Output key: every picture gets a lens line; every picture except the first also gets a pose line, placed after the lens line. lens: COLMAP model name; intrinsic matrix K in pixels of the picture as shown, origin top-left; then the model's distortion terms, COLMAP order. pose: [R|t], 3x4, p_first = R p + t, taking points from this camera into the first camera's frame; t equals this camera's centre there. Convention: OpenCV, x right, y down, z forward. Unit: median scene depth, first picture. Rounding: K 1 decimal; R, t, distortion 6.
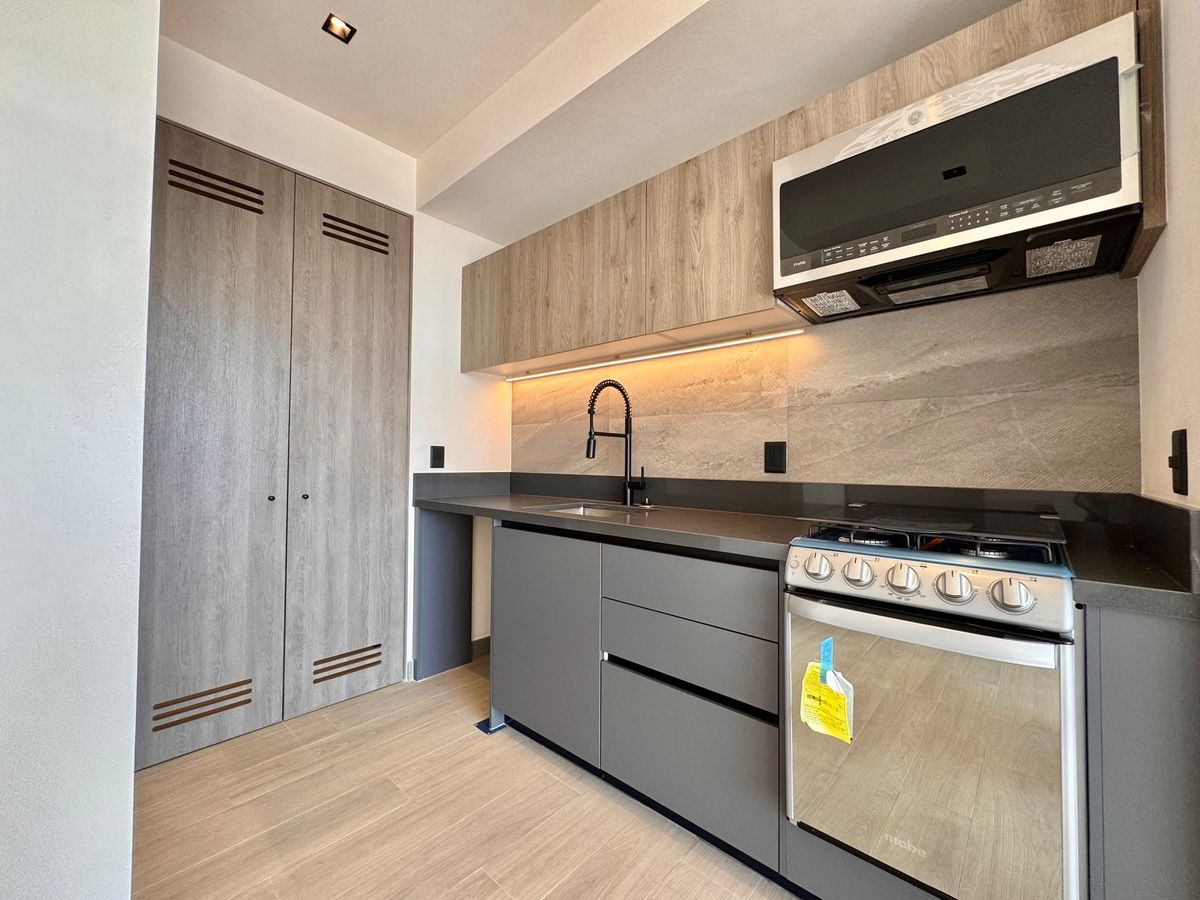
lens RADIAL K [[482.2, 0, 600.7], [0, 482.2, 450.7], [0, 0, 1]] dist [-0.003143, 0.000732]
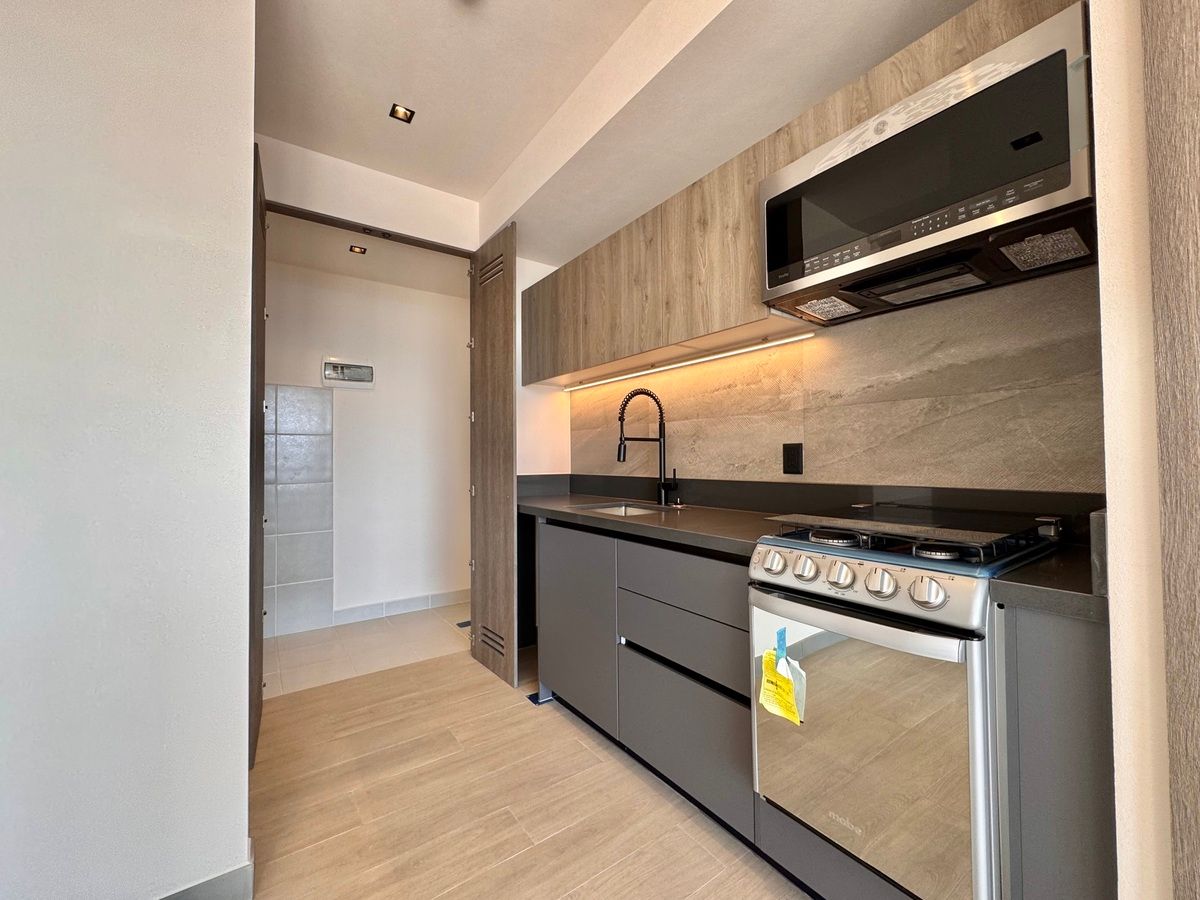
lens RADIAL K [[482.2, 0, 600.5], [0, 482.2, 451.4], [0, 0, 1]] dist [-0.003143, 0.000732]
pose [[0.976822, -0.019606, -0.213153, 0.223483], [0.020394, 0.999791, 0.001498, -0.014366], [0.213079, -0.005811, 0.977018, -0.105308]]
